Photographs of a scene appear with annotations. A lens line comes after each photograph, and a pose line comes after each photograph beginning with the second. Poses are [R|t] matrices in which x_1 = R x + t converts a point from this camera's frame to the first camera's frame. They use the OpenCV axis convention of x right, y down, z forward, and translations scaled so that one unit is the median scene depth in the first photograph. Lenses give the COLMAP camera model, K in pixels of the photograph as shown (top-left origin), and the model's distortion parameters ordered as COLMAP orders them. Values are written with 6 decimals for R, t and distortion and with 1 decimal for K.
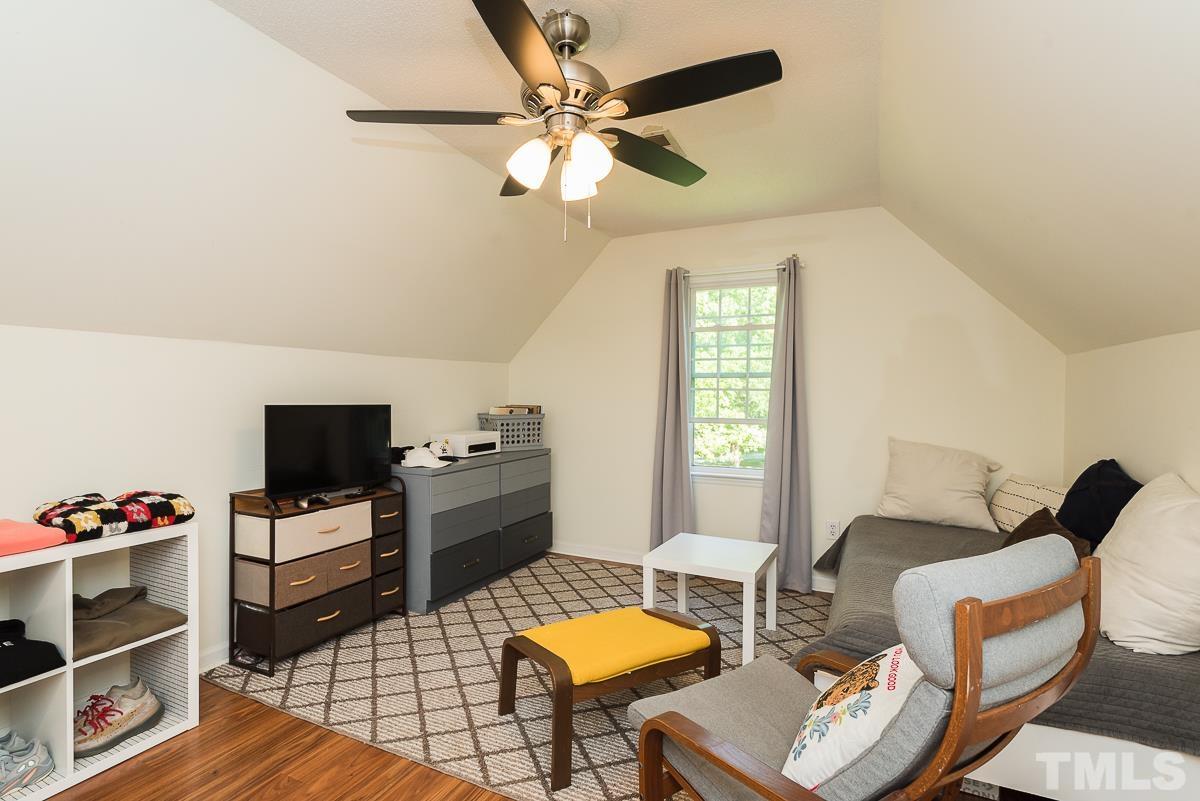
lens RADIAL K [[576.8, 0, 597.0], [0, 576.8, 398.5], [0, 0, 1]] dist [0.002367, 0.000270]
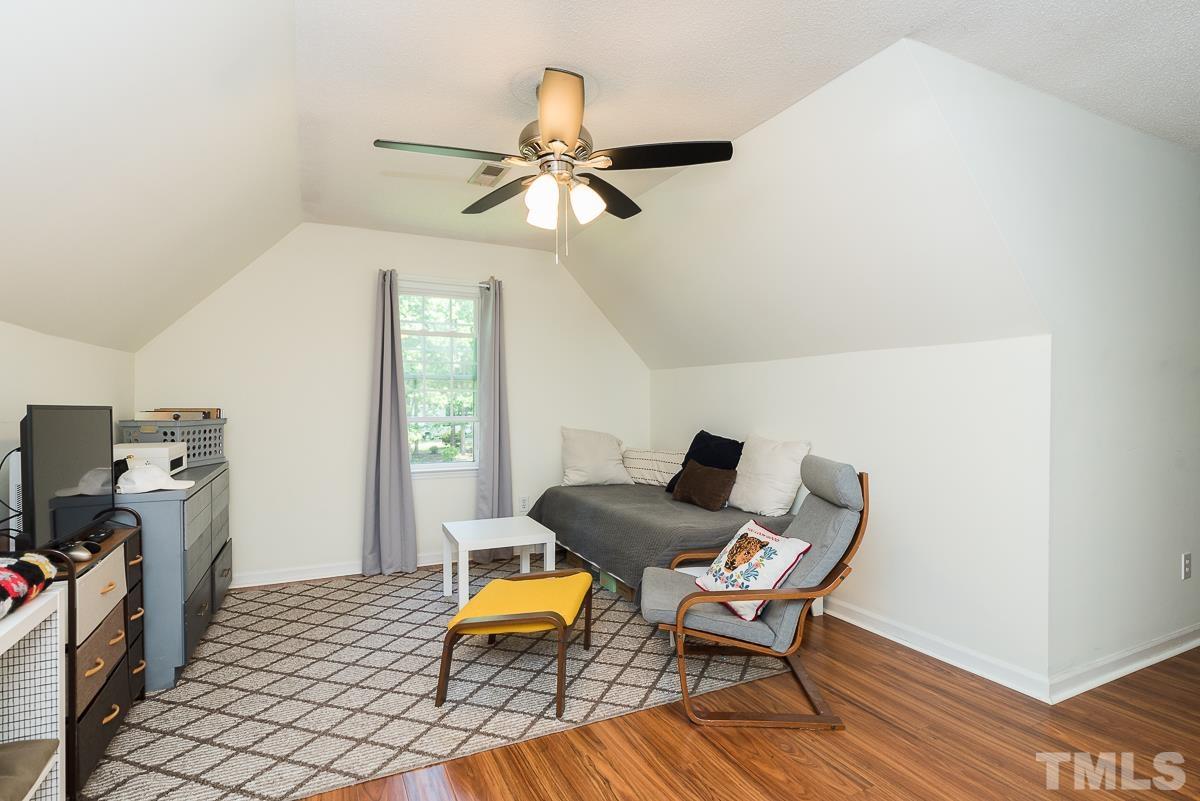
lens RADIAL K [[592.8, 0, 590.1], [0, 592.8, 407.0], [0, 0, 1]] dist [-0.000883, -0.000055]
pose [[0.620232, -0.011143, 0.784340, -0.466538], [0.011425, 0.999921, 0.005171, 0.013014], [-0.784336, 0.005753, 0.620310, 0.085735]]
